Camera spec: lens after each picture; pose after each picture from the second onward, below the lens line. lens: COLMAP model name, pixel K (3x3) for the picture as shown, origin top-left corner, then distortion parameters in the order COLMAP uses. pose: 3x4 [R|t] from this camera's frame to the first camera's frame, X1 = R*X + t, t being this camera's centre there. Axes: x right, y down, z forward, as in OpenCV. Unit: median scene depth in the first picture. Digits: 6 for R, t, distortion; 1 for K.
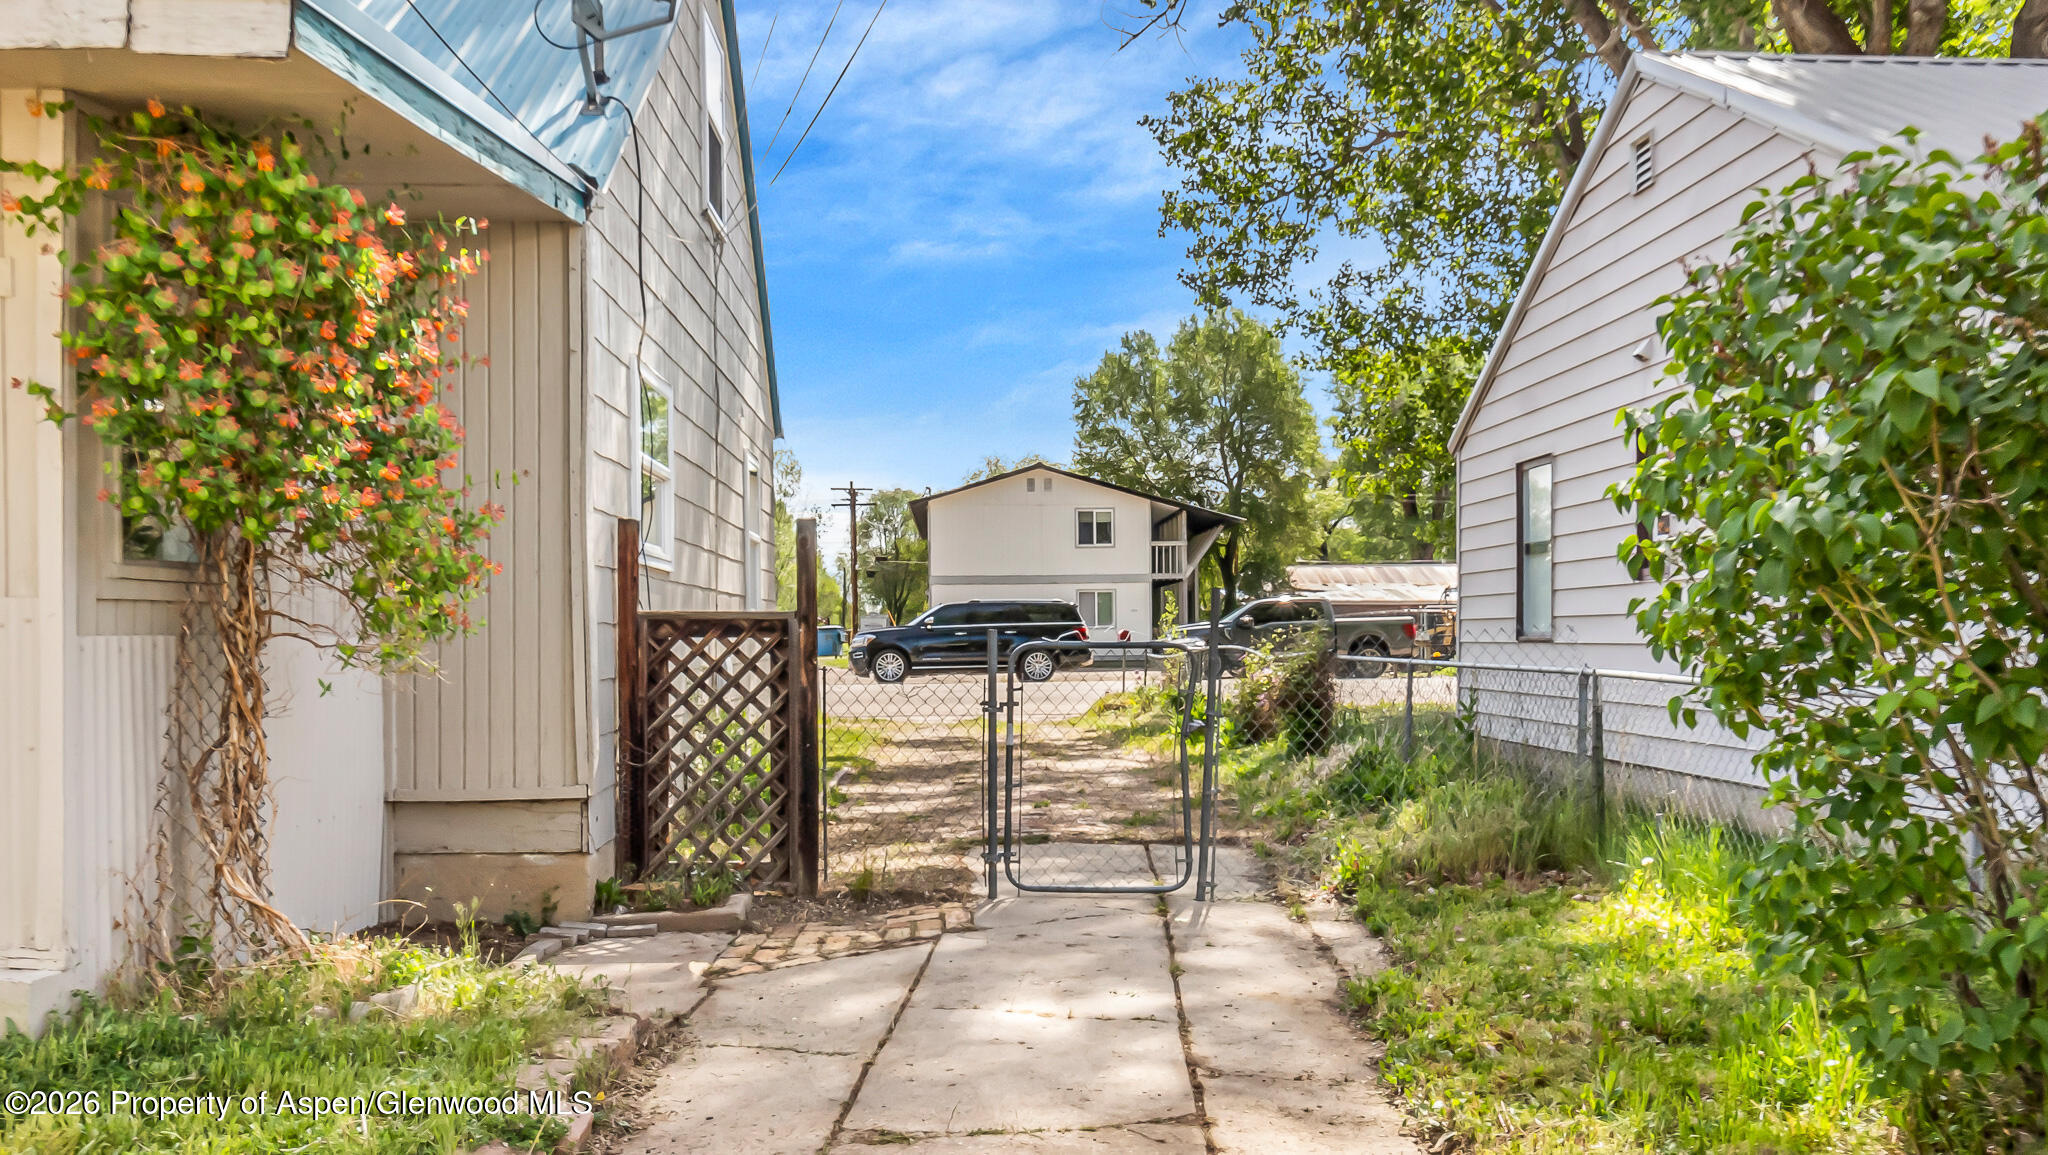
lens RADIAL K [[1590.2, 0, 1024.0], [0, 1590.2, 577.5], [0, 0, 1]] dist [0.004957, 0.006011]
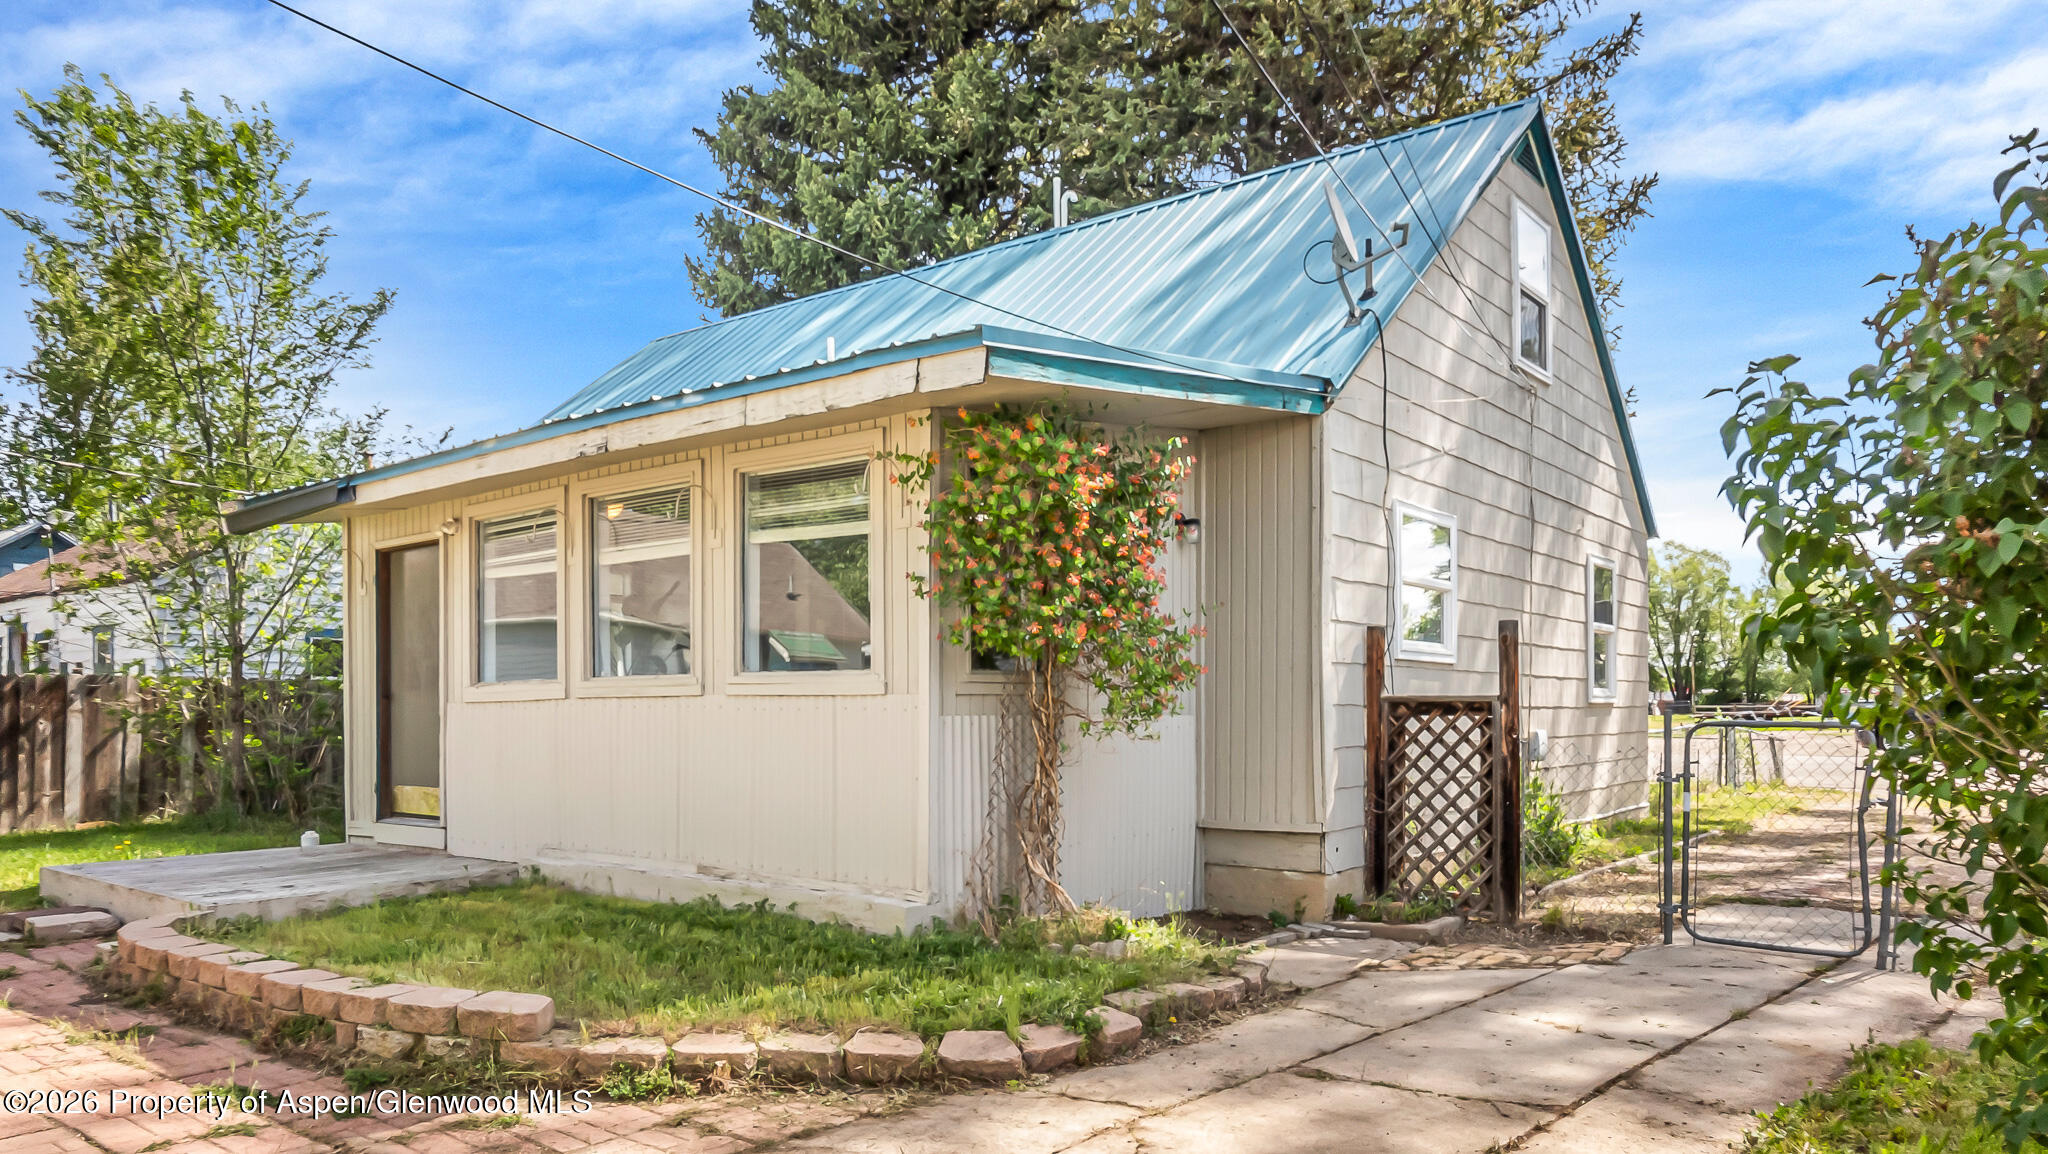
lens RADIAL K [[1330.6, 0, 1024.8], [0, 1330.6, 636.9], [0, 0, 1]] dist [-0.003693, 0.000580]
pose [[0.759372, -0.033899, -0.649773, 0.258440], [0.023046, 0.999417, -0.025207, -0.006646], [0.650248, 0.004167, 0.759710, -0.034241]]
